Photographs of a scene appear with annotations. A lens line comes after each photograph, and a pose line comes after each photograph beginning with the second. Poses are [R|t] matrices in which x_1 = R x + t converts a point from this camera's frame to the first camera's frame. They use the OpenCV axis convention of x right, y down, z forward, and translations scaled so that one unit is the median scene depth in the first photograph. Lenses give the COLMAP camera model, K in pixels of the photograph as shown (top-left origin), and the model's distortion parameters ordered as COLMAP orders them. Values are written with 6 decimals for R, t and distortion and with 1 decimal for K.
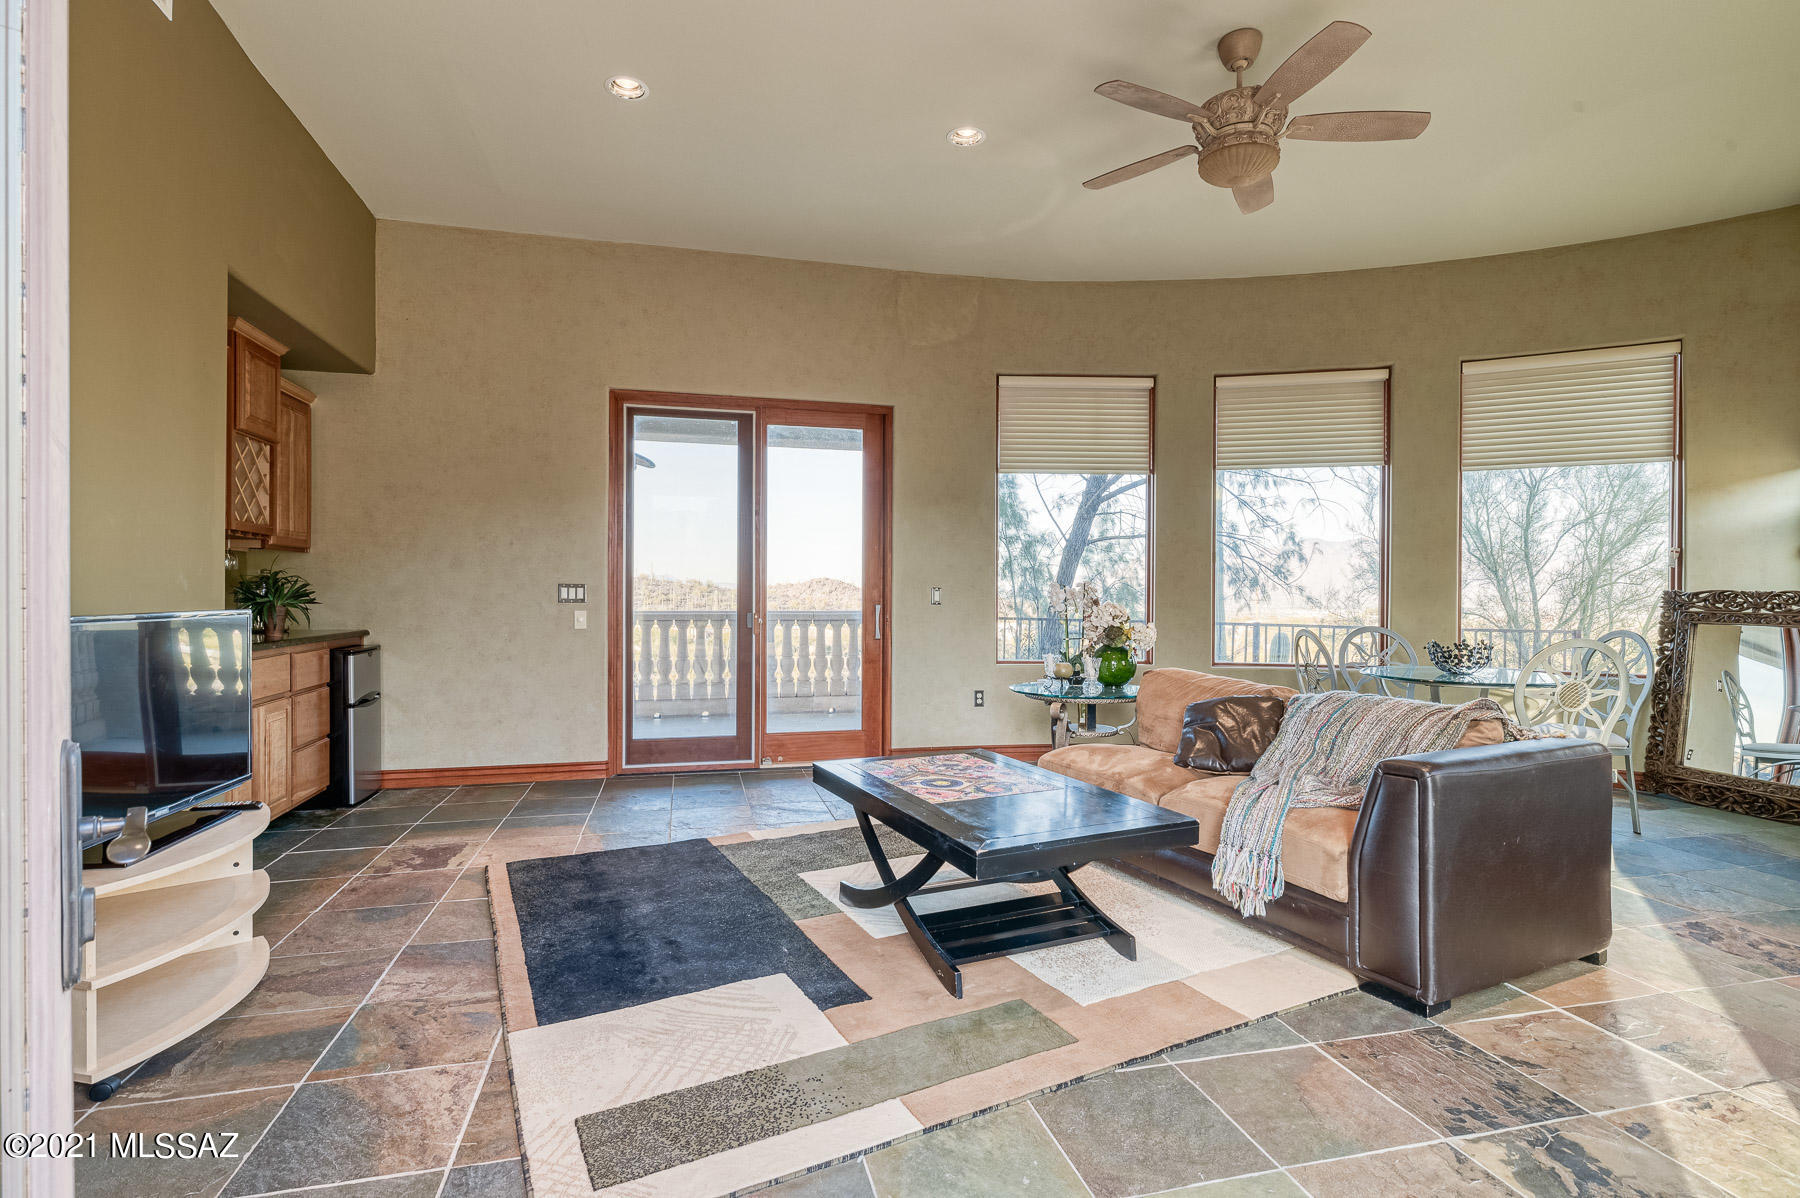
lens RADIAL K [[866.5, 0, 901.4], [0, 866.5, 598.0], [0, 0, 1]] dist [-0.002803, 0.000503]
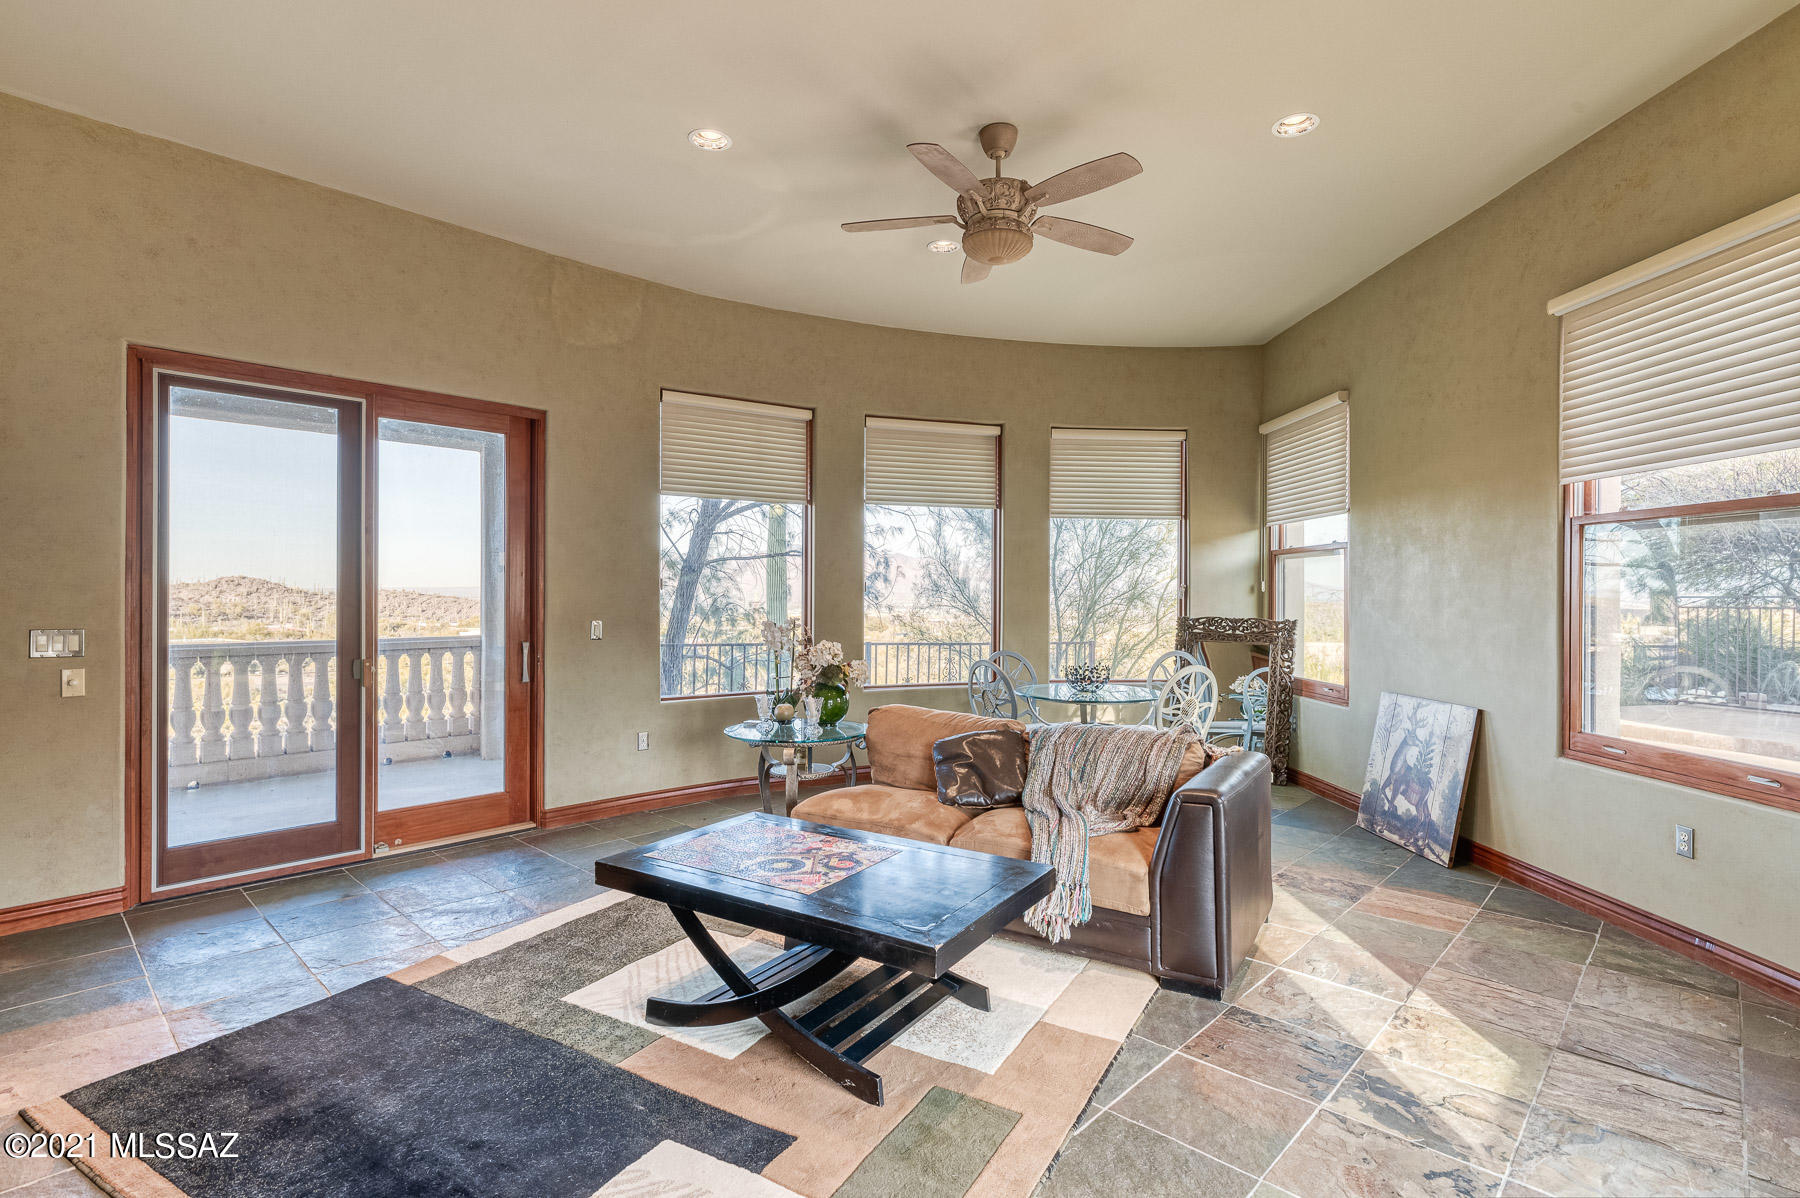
lens RADIAL K [[866.5, 0, 900.8], [0, 866.5, 595.4], [0, 0, 1]] dist [-0.002803, 0.000503]
pose [[0.844077, -0.002242, 0.536217, -0.194811], [0.004582, 0.999985, -0.003031, -0.038090], [-0.536202, 0.005015, 0.844075, 0.097132]]
